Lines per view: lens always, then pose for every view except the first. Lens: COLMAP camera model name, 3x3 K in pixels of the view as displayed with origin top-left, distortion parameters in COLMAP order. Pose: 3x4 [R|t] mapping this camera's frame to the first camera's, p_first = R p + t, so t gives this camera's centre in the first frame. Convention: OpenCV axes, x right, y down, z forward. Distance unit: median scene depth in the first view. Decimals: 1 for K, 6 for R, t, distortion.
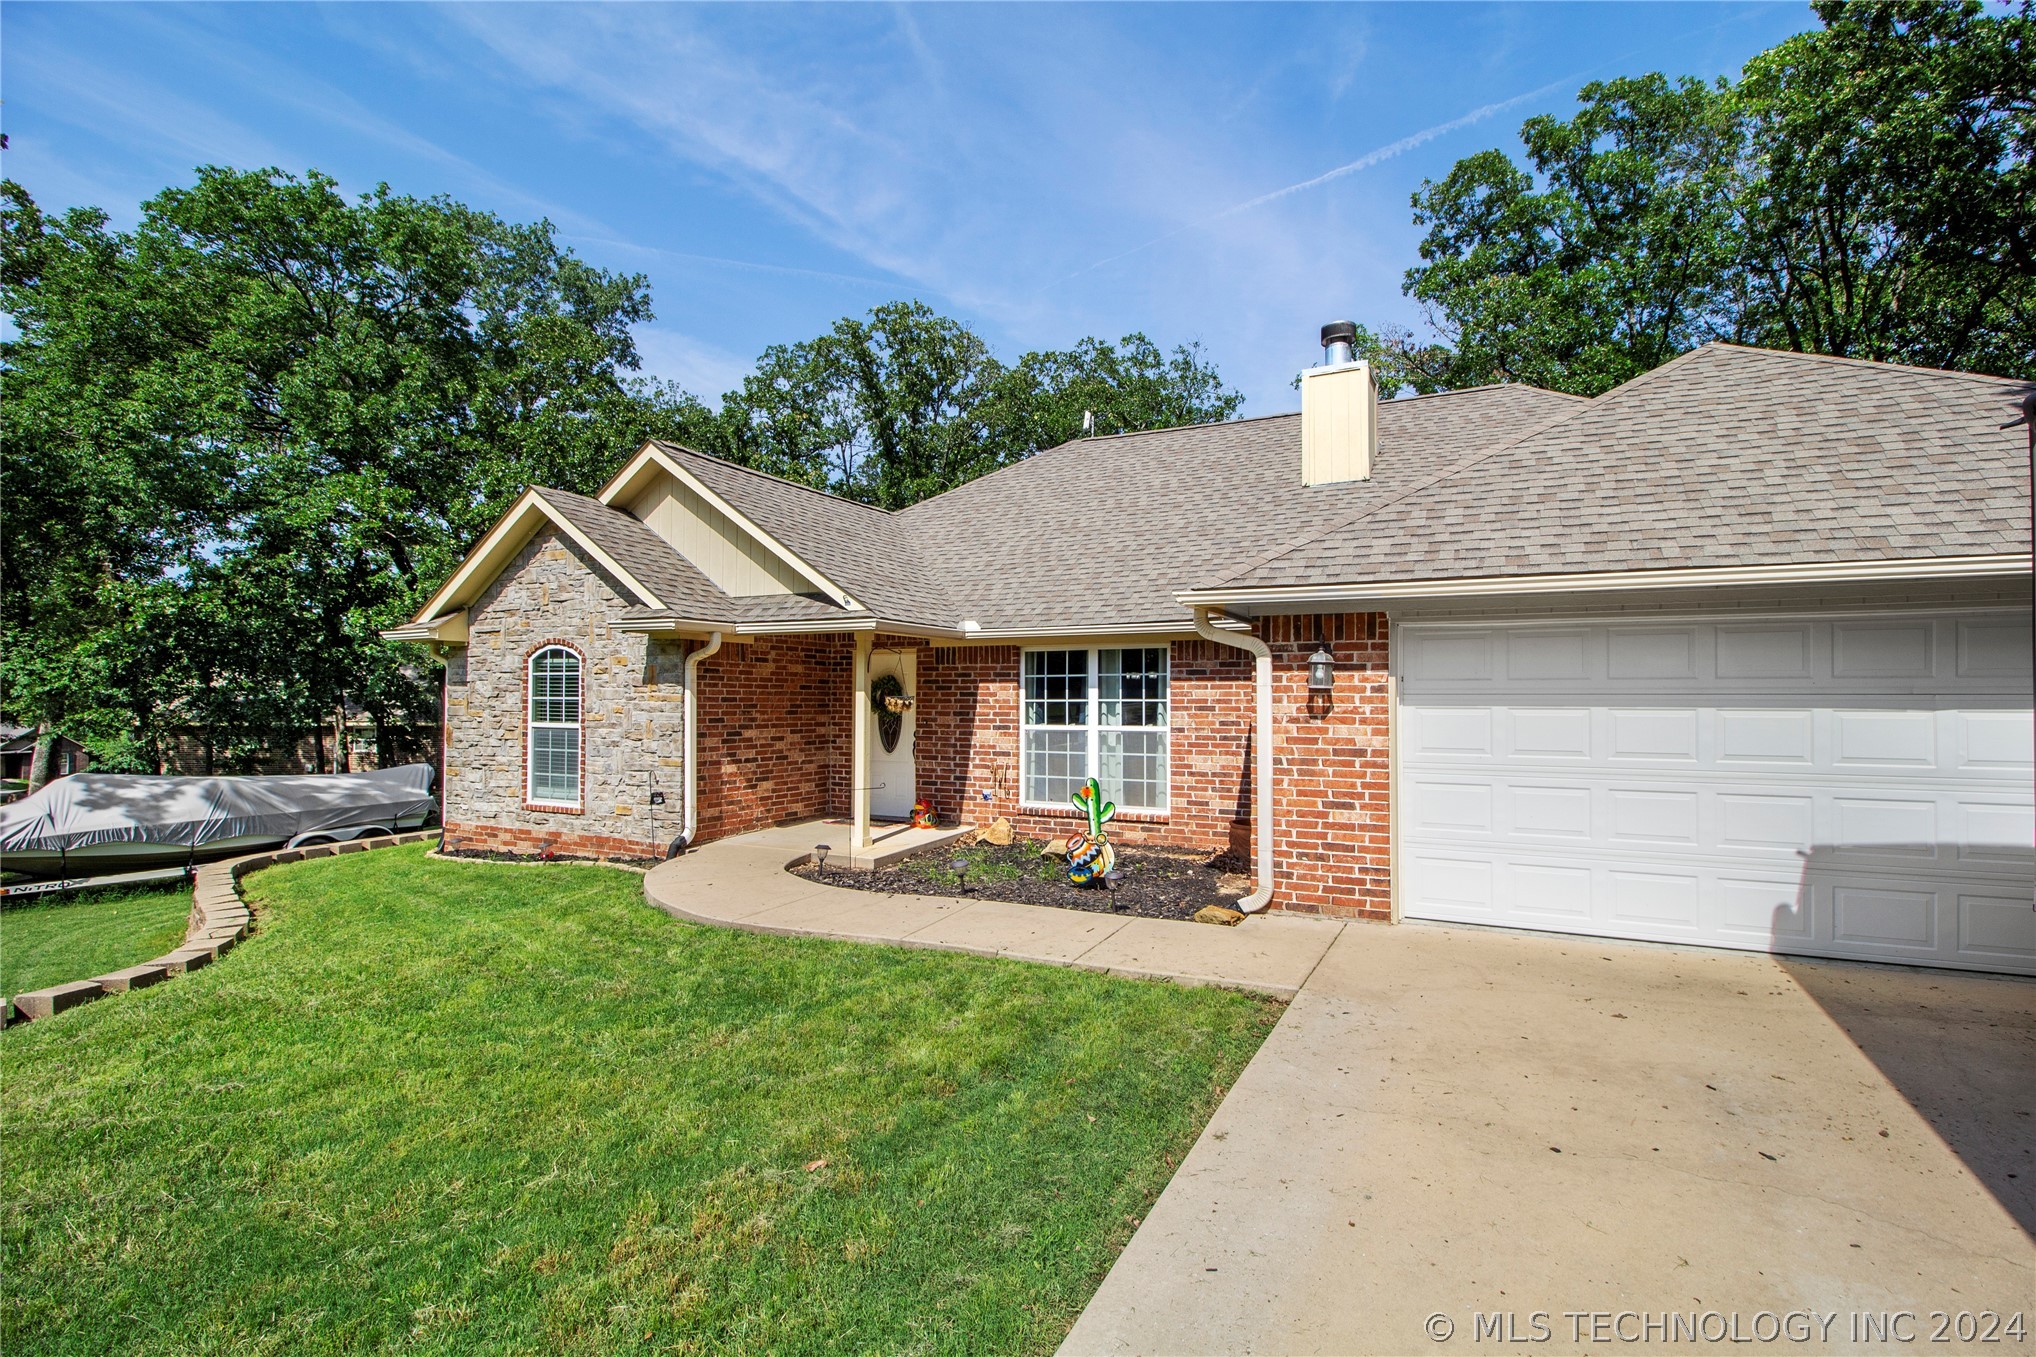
lens RADIAL K [[966.1, 0, 1019.7], [0, 966.1, 684.7], [0, 0, 1]] dist [-0.005405, -0.006363]
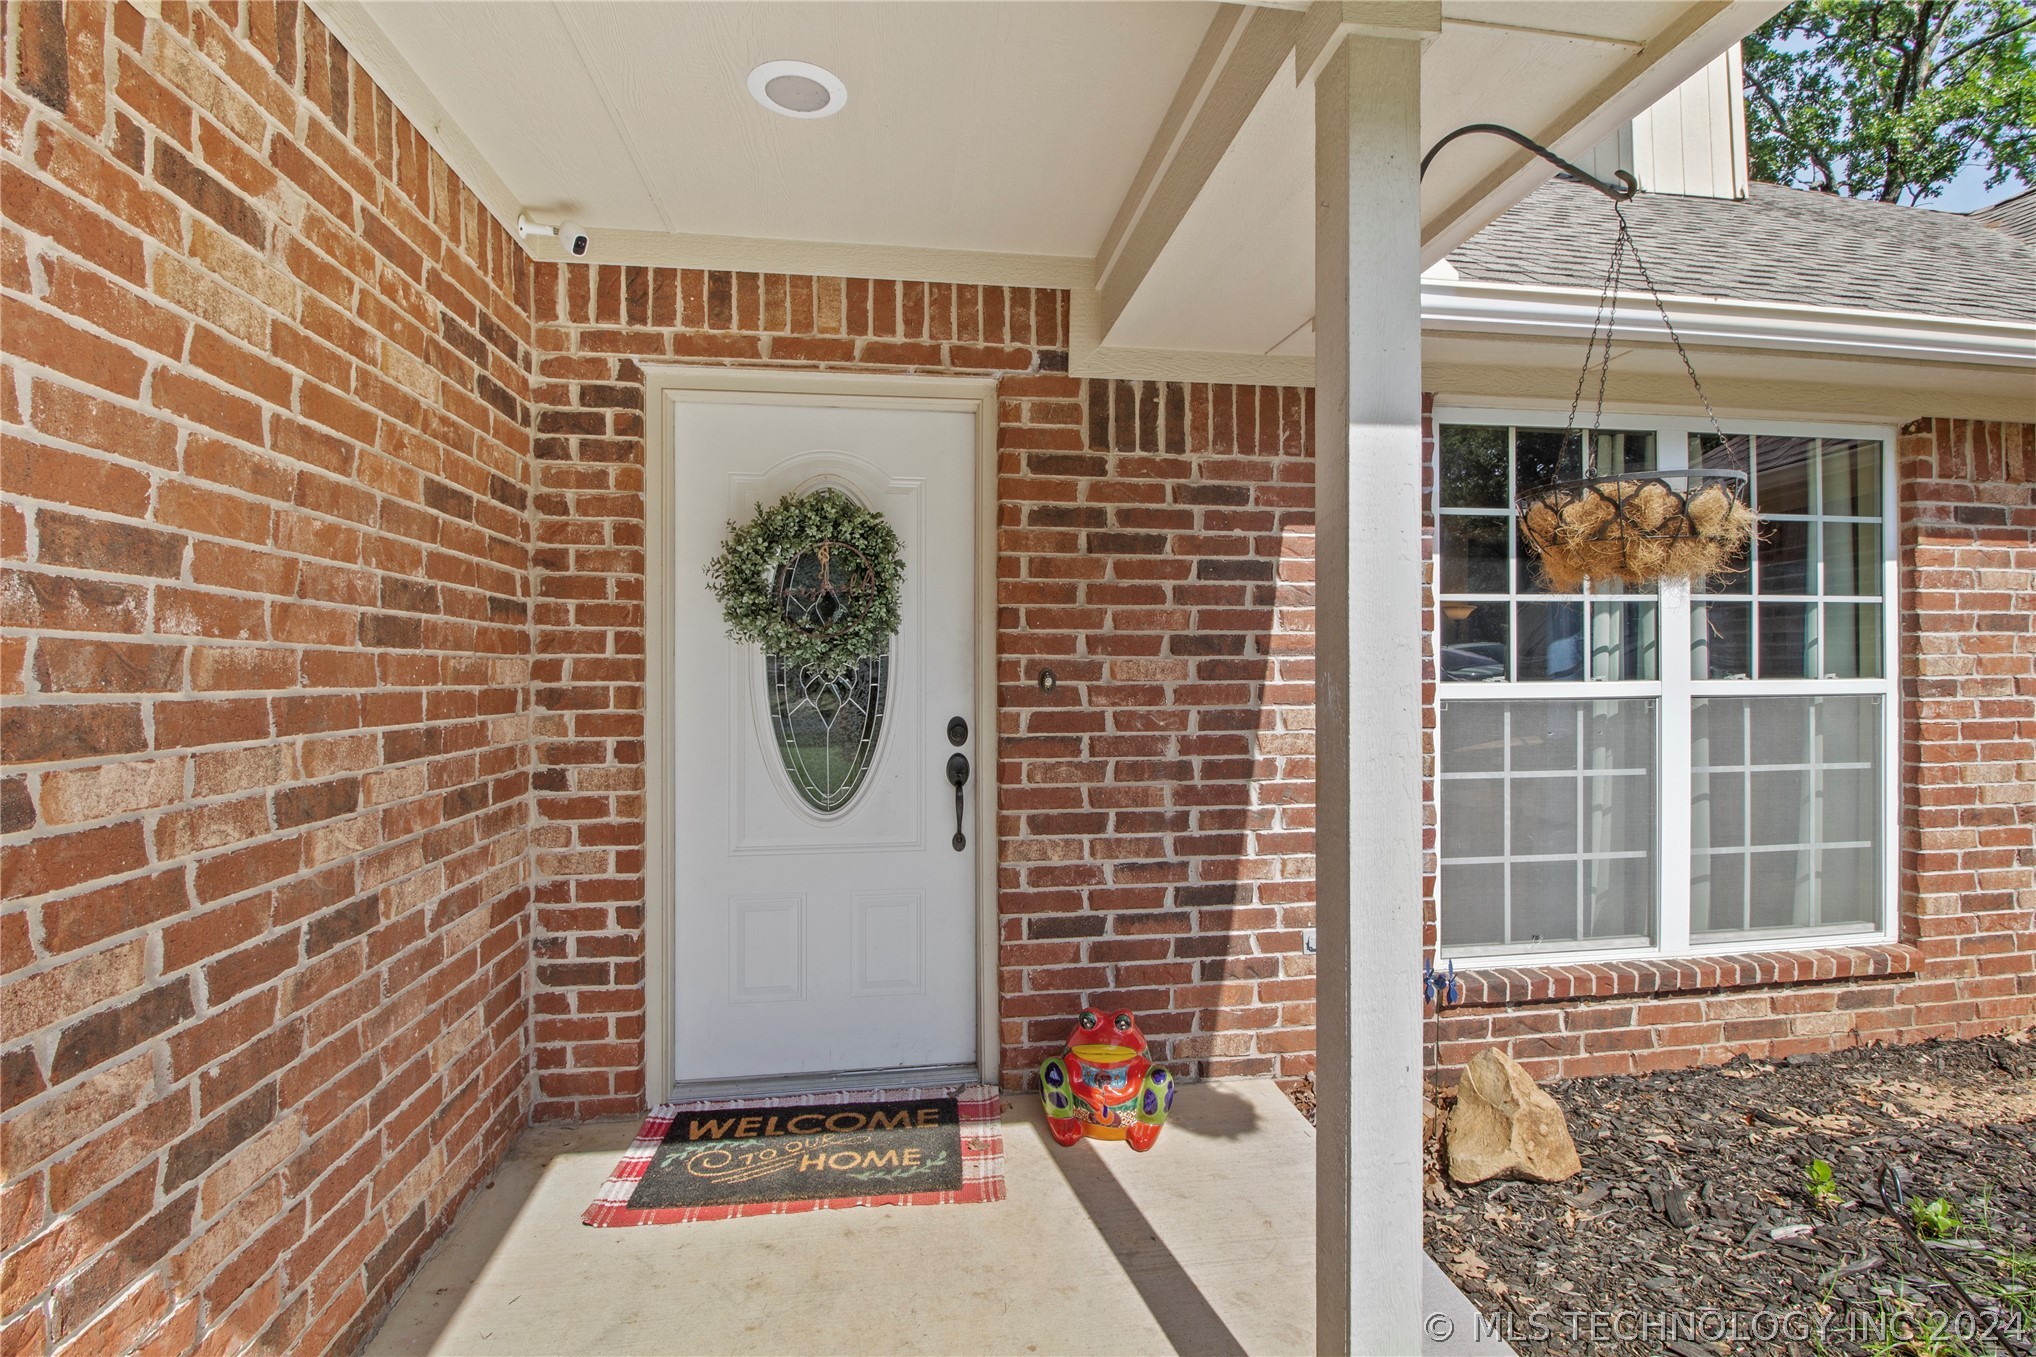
lens RADIAL K [[966.1, 0, 1025.8], [0, 966.1, 671.5], [0, 0, 1]] dist [-0.005405, -0.006363]
pose [[0.805383, -0.005100, 0.592733, -0.254054], [-0.002871, 0.999918, 0.012505, 0.034300], [-0.592748, -0.011773, 0.805302, 0.829243]]
